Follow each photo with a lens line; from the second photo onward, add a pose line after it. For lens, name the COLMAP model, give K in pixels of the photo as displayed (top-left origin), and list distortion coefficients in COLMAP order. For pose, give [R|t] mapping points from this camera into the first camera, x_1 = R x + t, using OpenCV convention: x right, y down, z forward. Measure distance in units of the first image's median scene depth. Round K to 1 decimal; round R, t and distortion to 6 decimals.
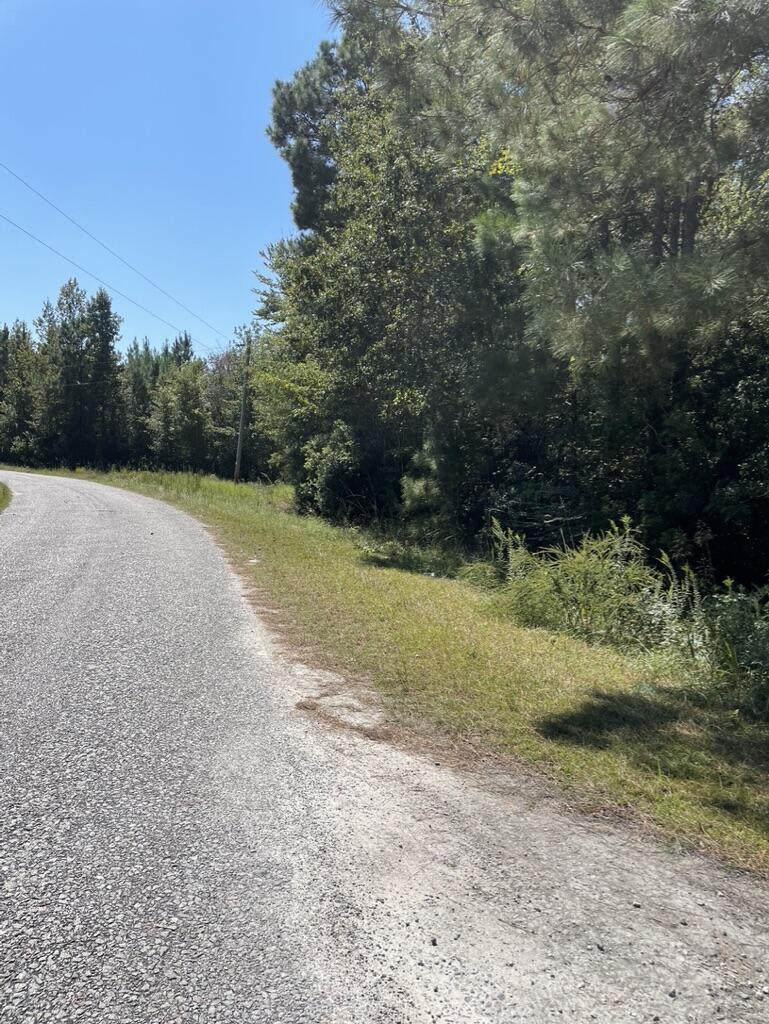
lens RADIAL K [[755.4, 0, 384.5], [0, 755.4, 512.0], [0, 0, 1]] dist [0.006687, -0.001760]
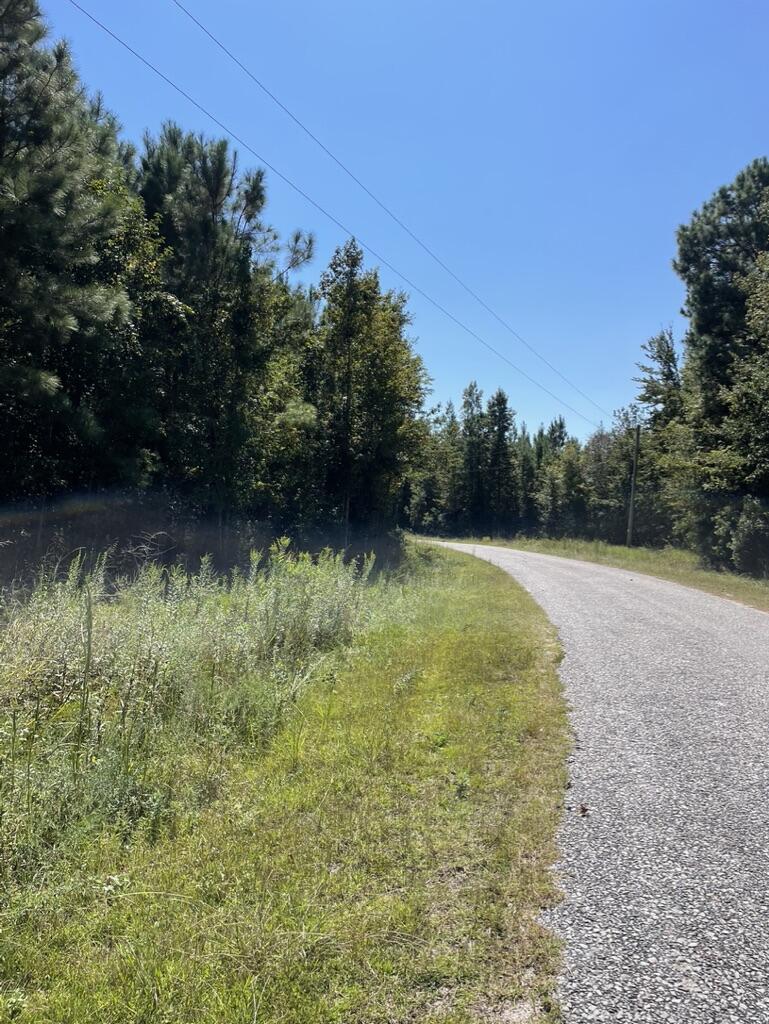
lens RADIAL K [[755.4, 0, 384.5], [0, 755.4, 512.0], [0, 0, 1]] dist [0.006687, -0.001760]
pose [[0.906177, -0.029579, -0.421864, -0.036809], [-0.008601, 0.996056, -0.088312, 0.008812], [0.422812, 0.083655, 0.902348, -0.150602]]
